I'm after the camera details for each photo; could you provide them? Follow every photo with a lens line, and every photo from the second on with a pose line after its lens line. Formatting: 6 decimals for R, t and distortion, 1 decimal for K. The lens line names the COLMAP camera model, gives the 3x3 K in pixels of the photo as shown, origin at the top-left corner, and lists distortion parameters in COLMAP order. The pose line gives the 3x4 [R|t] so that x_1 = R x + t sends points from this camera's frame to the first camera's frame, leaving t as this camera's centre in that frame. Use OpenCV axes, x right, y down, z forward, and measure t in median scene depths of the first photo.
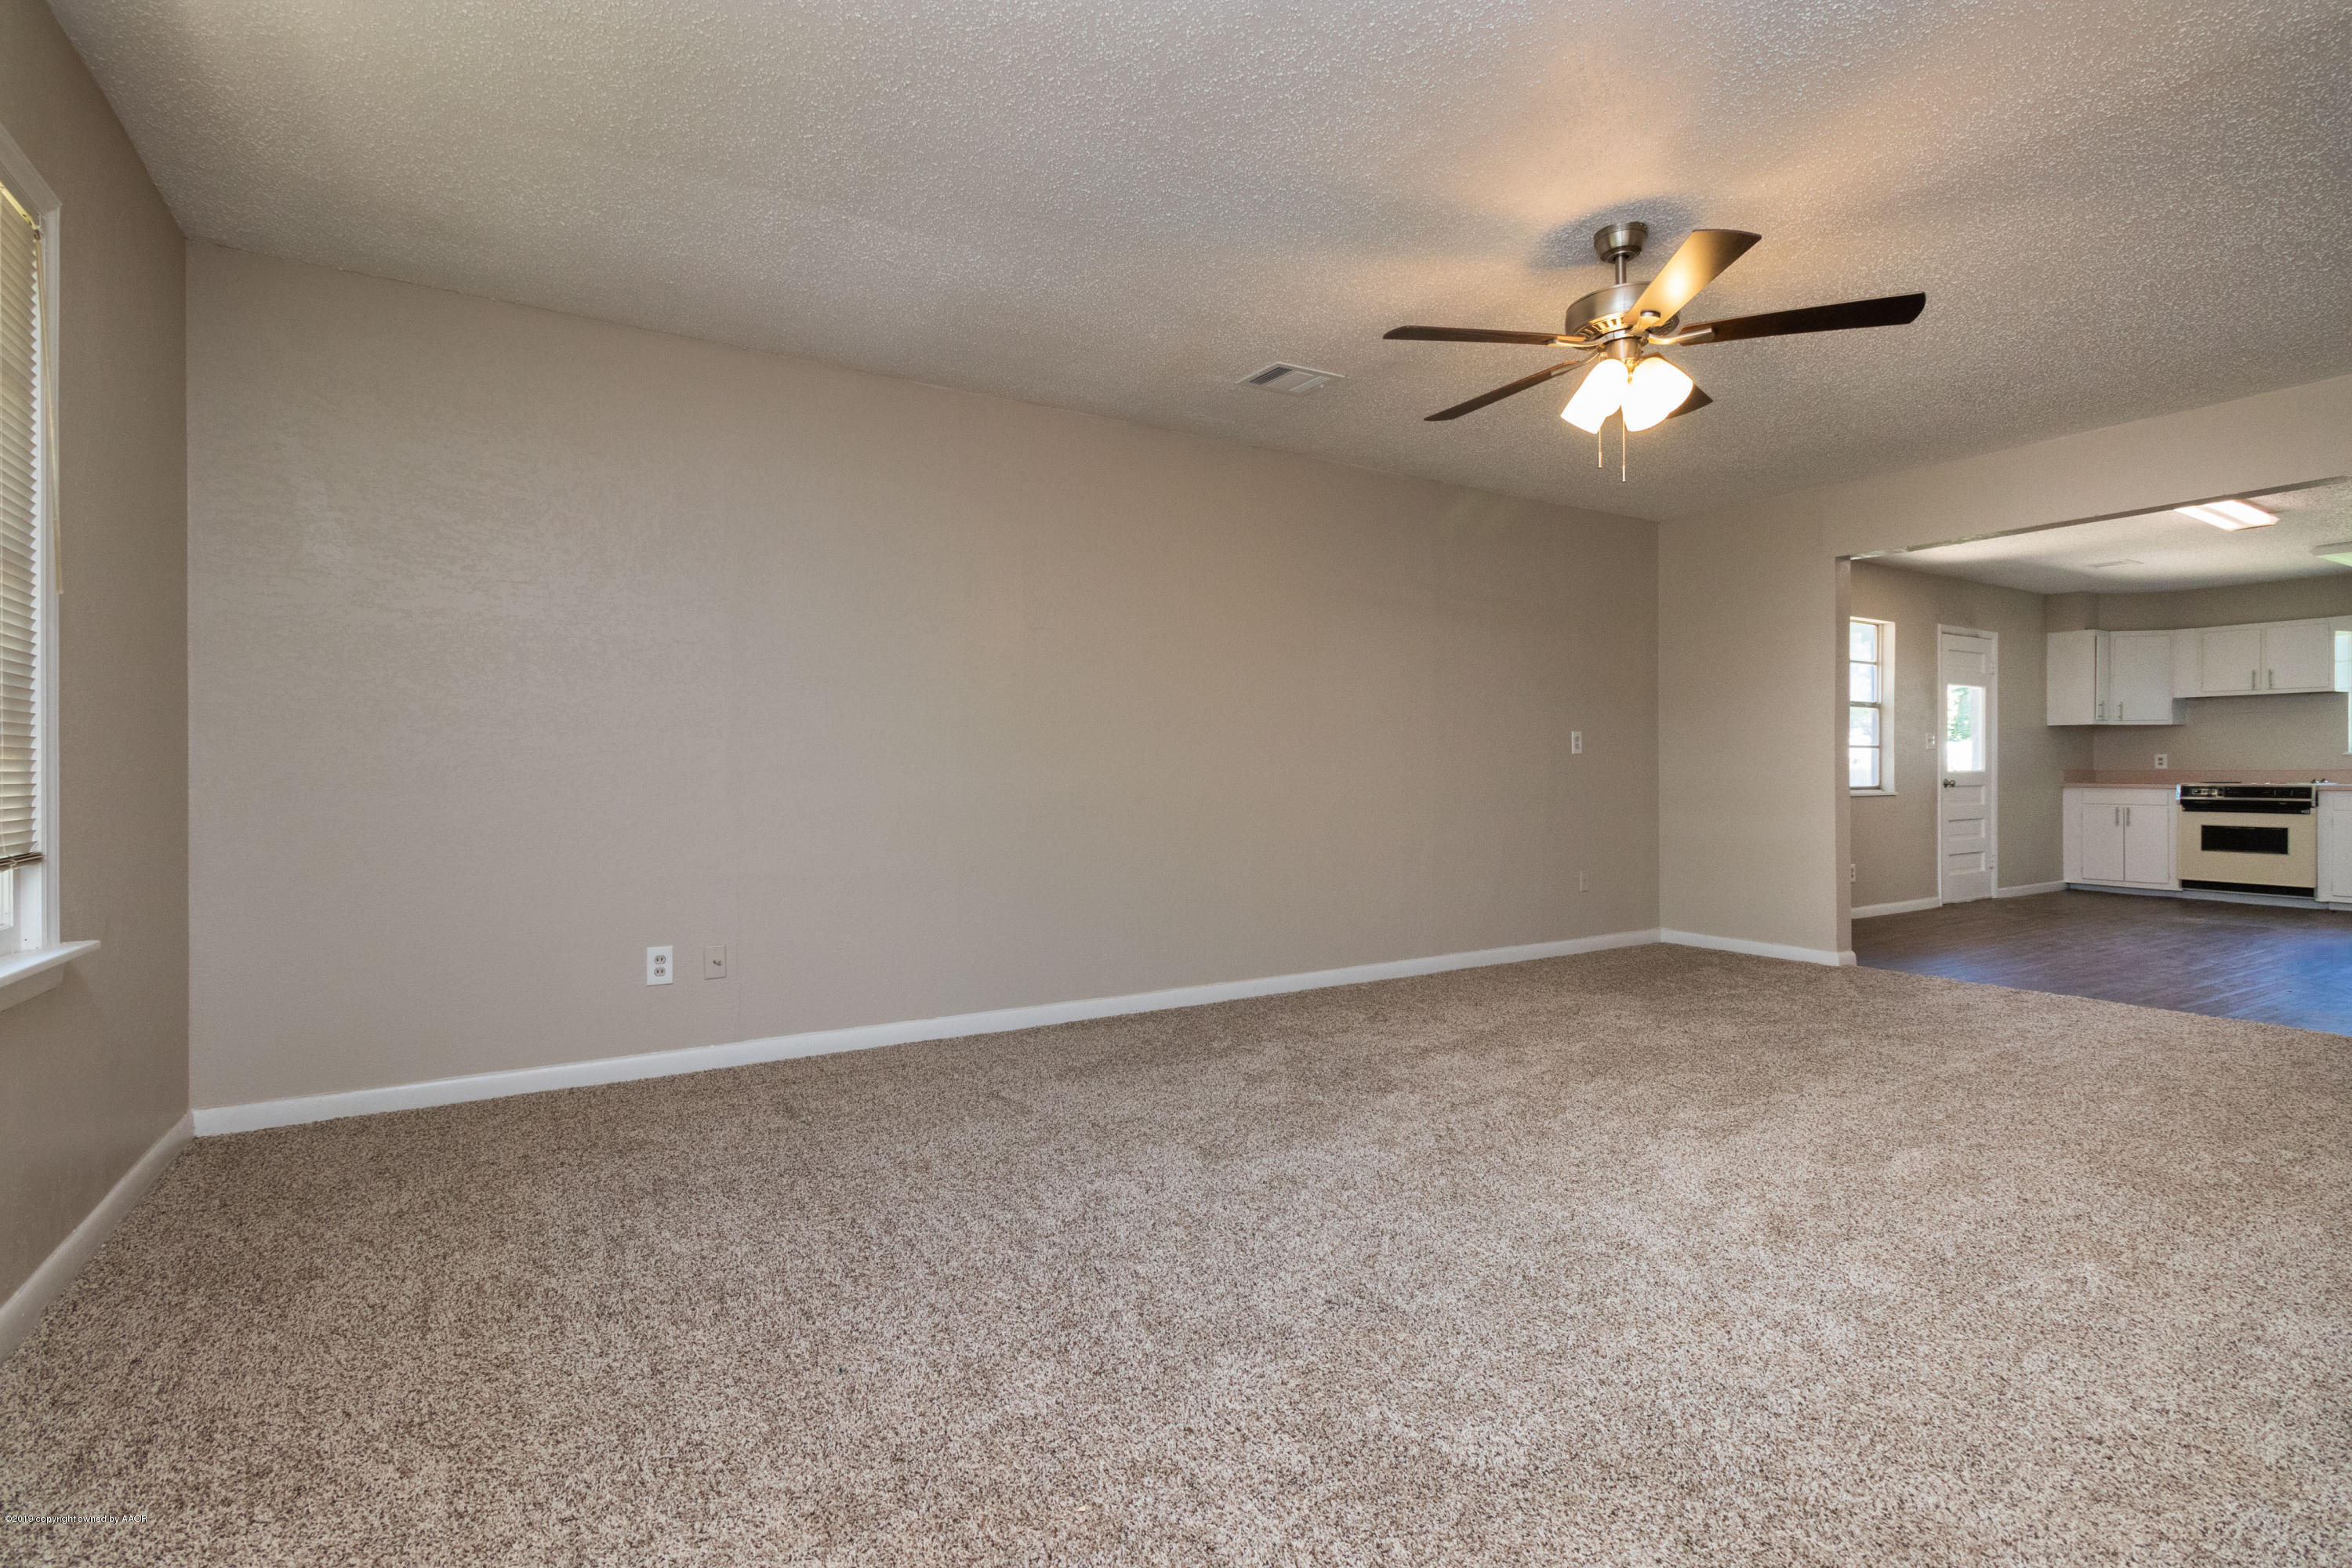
lens RADIAL K [[1093.5, 0, 1163.7], [0, 1093.5, 779.7], [0, 0, 1]] dist [0.006858, 0.001797]
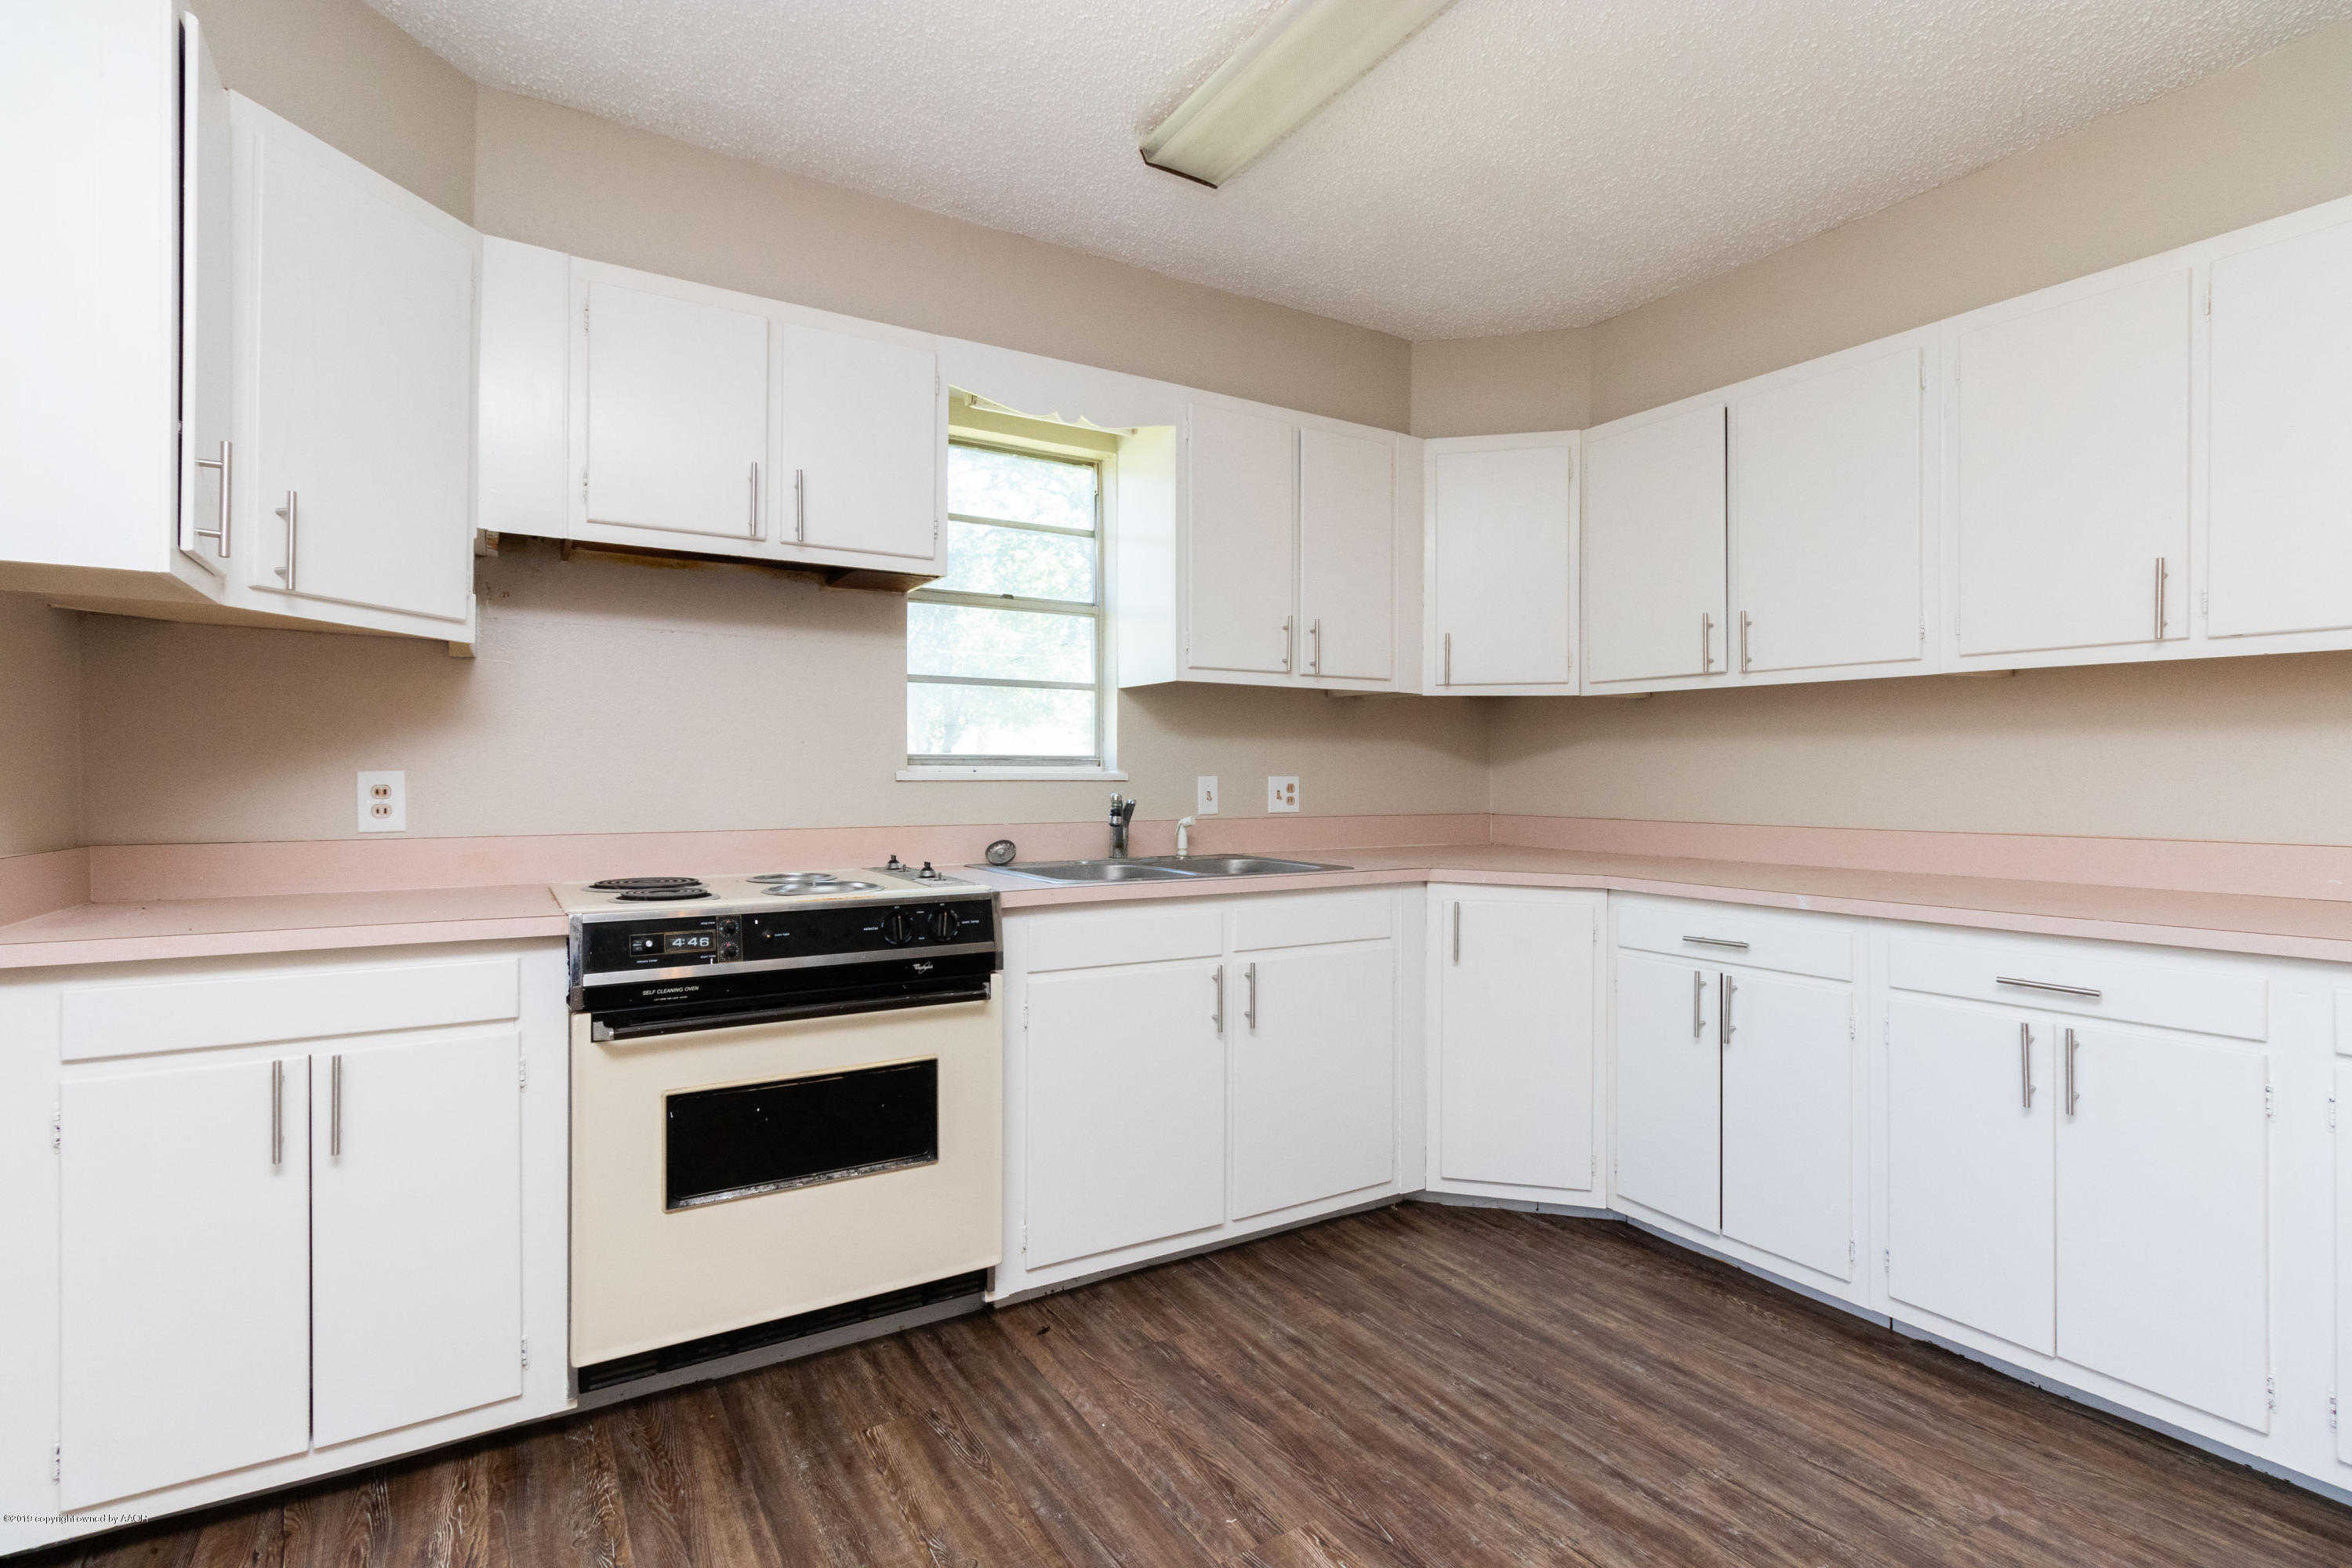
lens RADIAL K [[1093.5, 0, 1174.9], [0, 1093.5, 784.4], [0, 0, 1]] dist [0.006858, 0.001797]
pose [[0.018469, -0.001701, 0.999828, 0.717732], [0.014107, 0.999899, 0.001440, -0.019902], [-0.999730, 0.014078, 0.018491, 0.885704]]
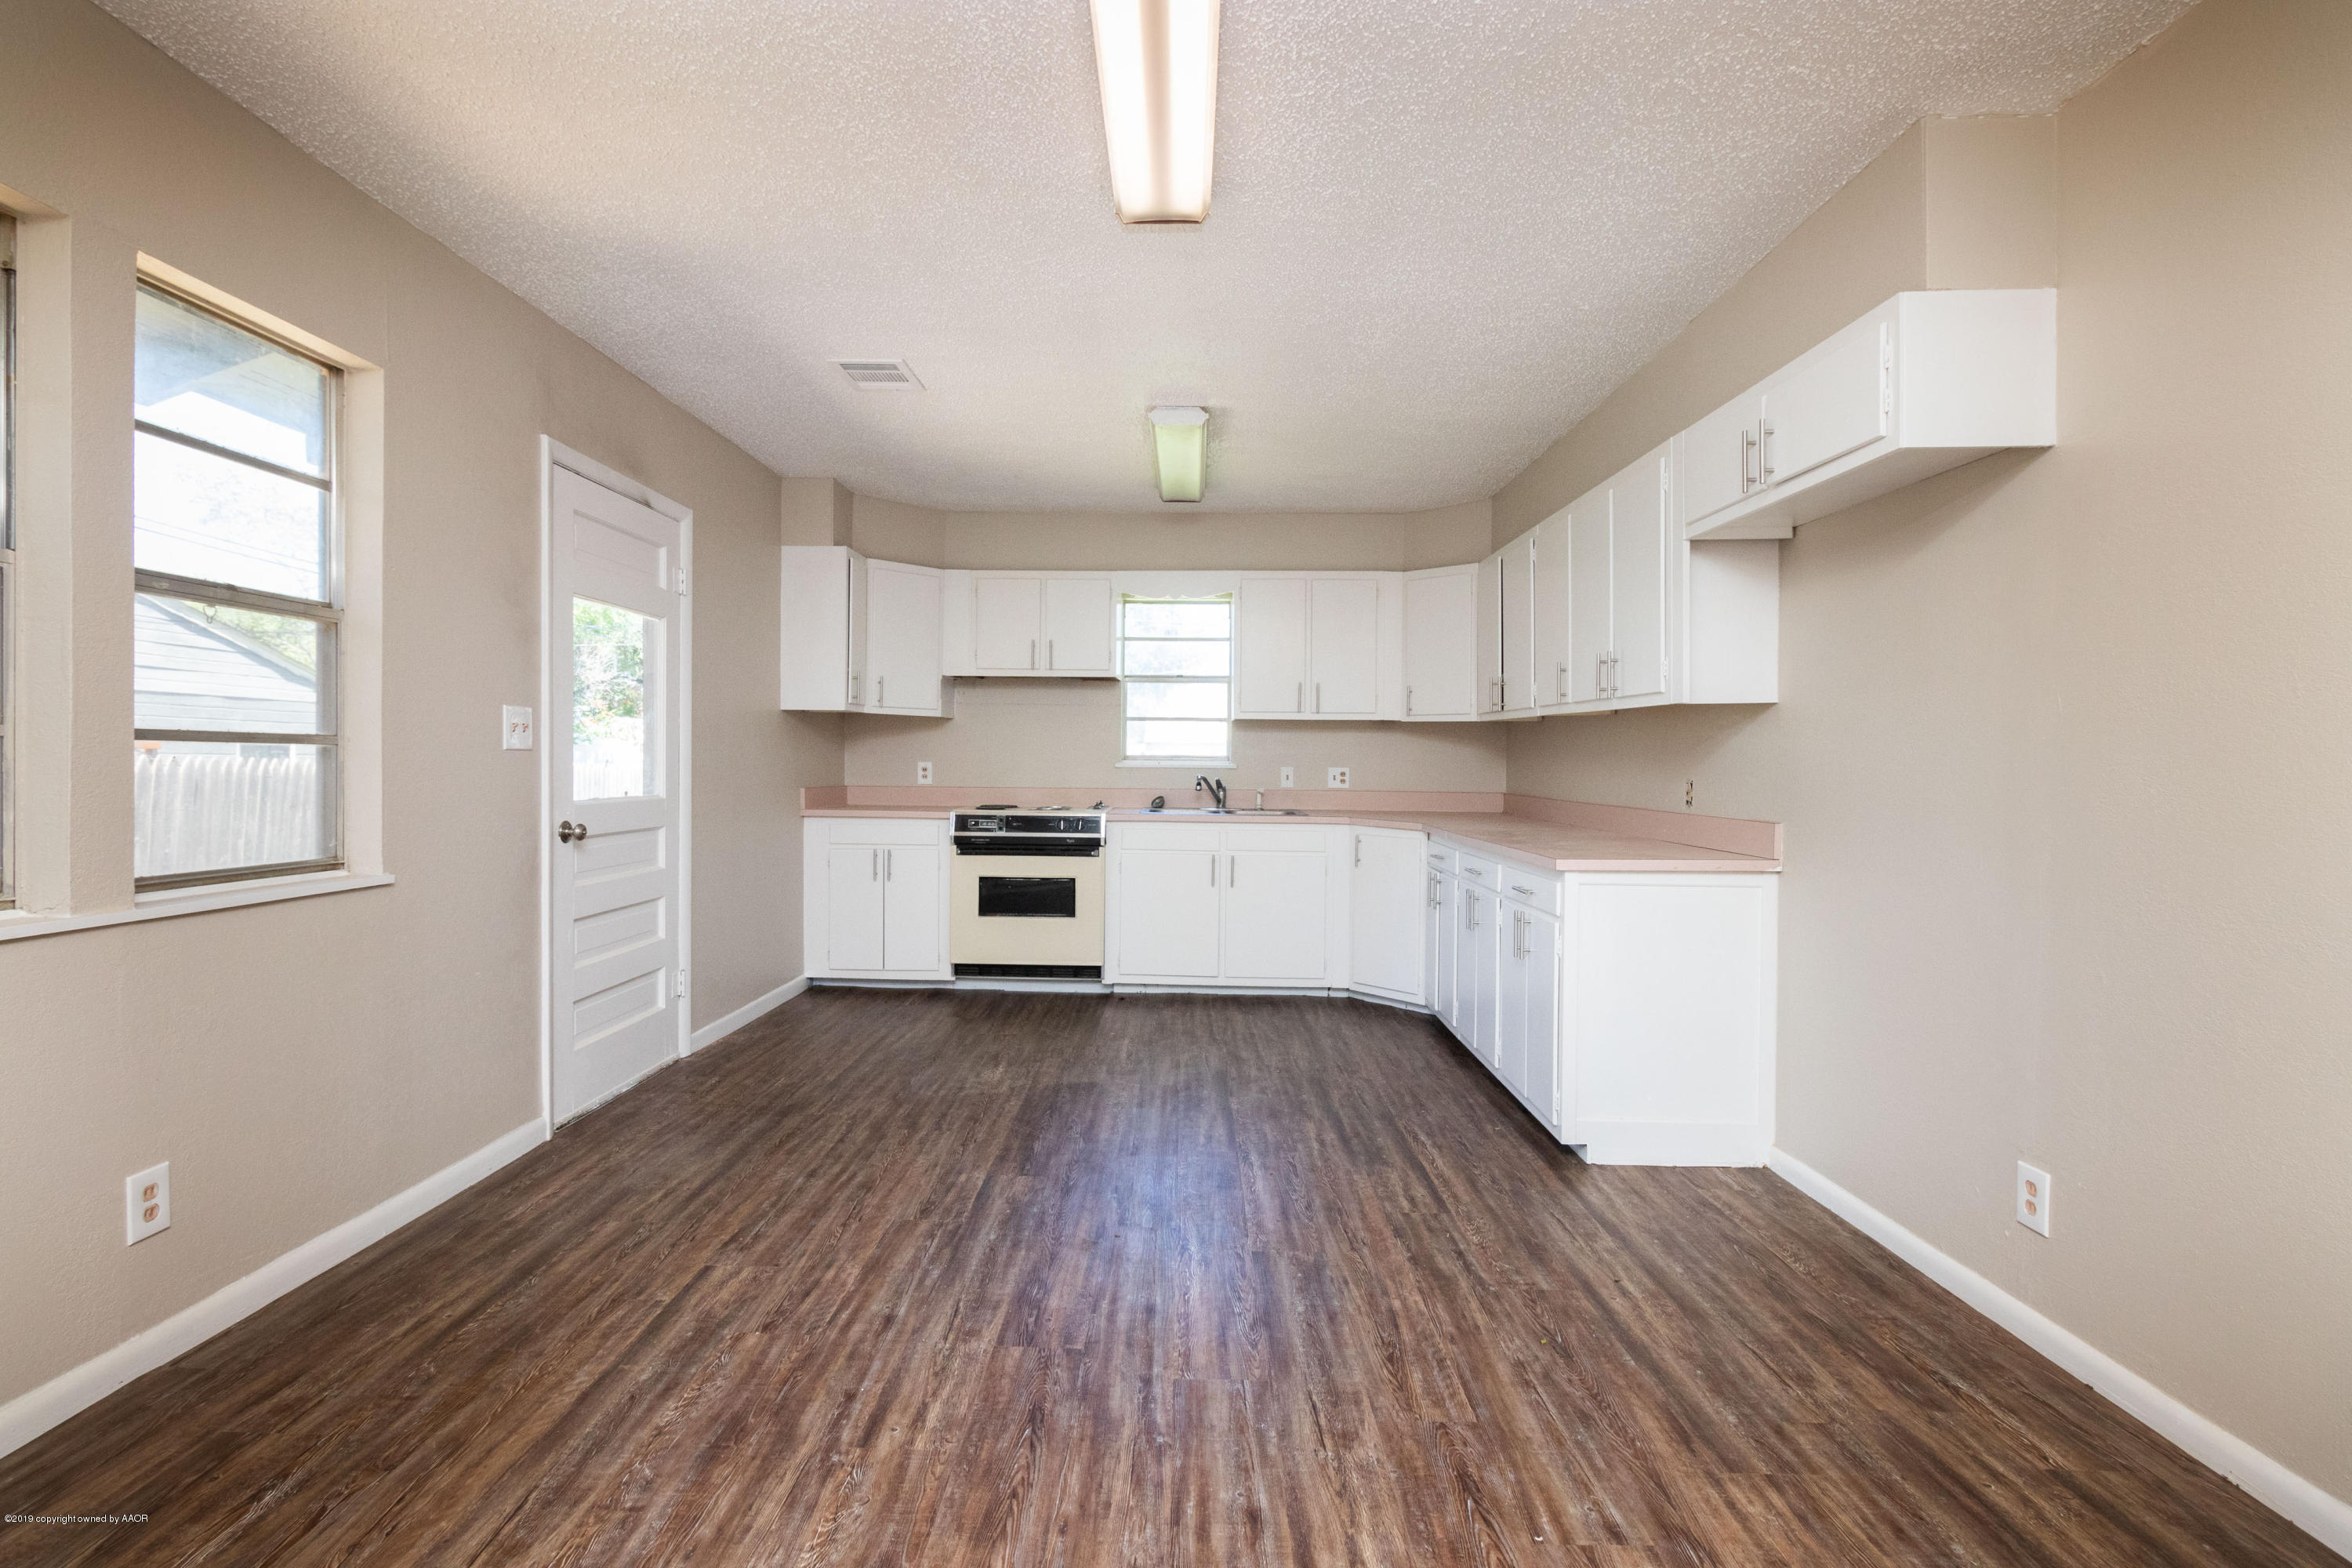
lens RADIAL K [[1093.5, 0, 1168.6], [0, 1093.5, 775.2], [0, 0, 1]] dist [0.006858, 0.001797]
pose [[0.545917, -0.000276, 0.837839, 0.474278], [0.000056, 1.000000, 0.000293, -0.016835], [-0.837839, -0.000113, 0.545917, 0.564872]]
